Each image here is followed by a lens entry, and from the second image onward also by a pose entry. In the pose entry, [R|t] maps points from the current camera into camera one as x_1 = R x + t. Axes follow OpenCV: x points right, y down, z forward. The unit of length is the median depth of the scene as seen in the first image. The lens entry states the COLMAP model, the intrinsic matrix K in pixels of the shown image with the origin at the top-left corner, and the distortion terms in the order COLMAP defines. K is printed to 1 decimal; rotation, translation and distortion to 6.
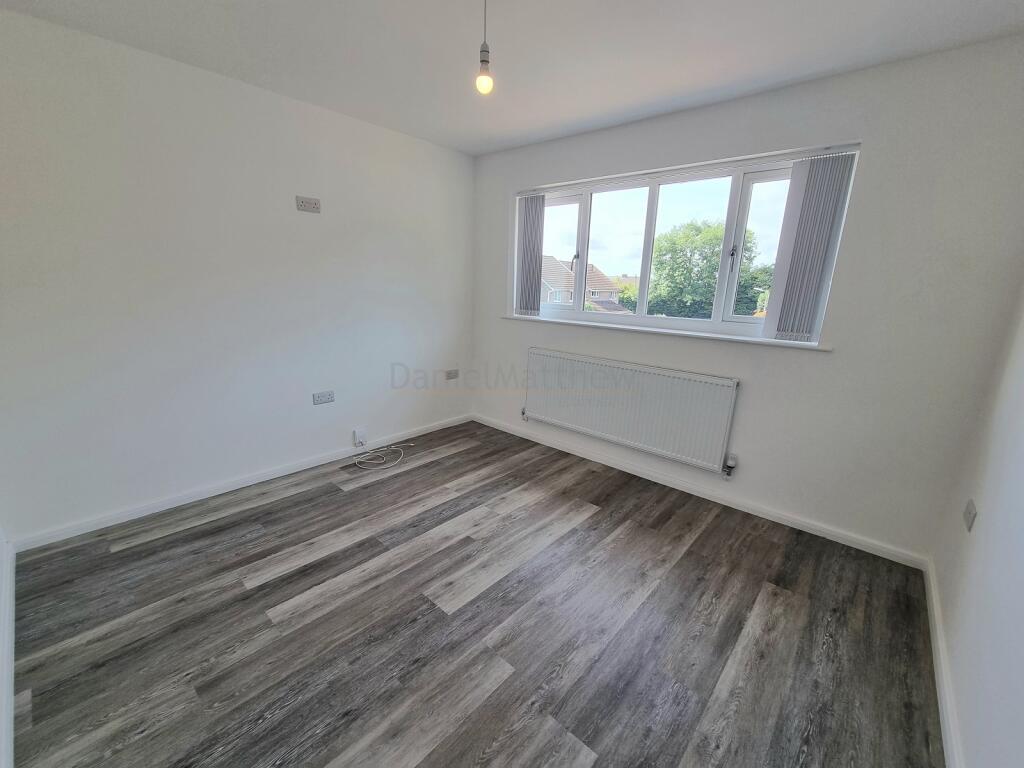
lens RADIAL K [[420.5, 0, 518.6], [0, 420.5, 394.6], [0, 0, 1]] dist [0.001097, -0.002284]
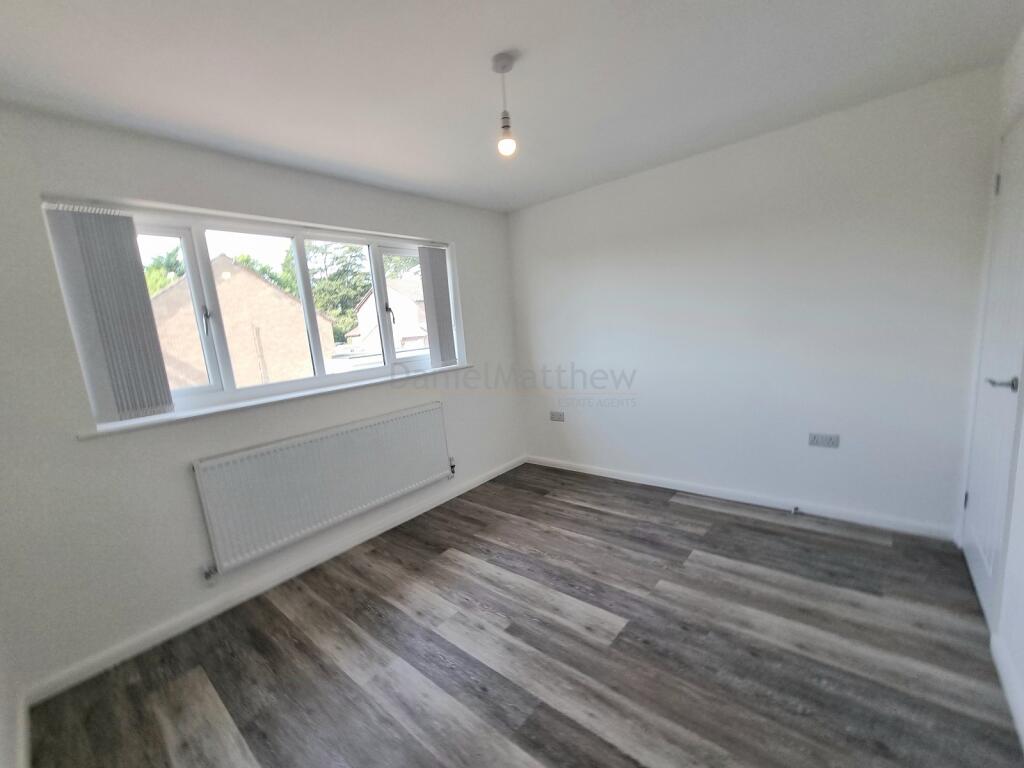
lens RADIAL K [[420.5, 0, 518.6], [0, 420.5, 394.6], [0, 0, 1]] dist [0.001097, -0.002284]
pose [[-0.026571, -0.192726, 0.980893, -0.930586], [0.342247, 0.920185, 0.190069, -0.266280], [-0.939234, 0.340758, 0.041509, 0.855905]]
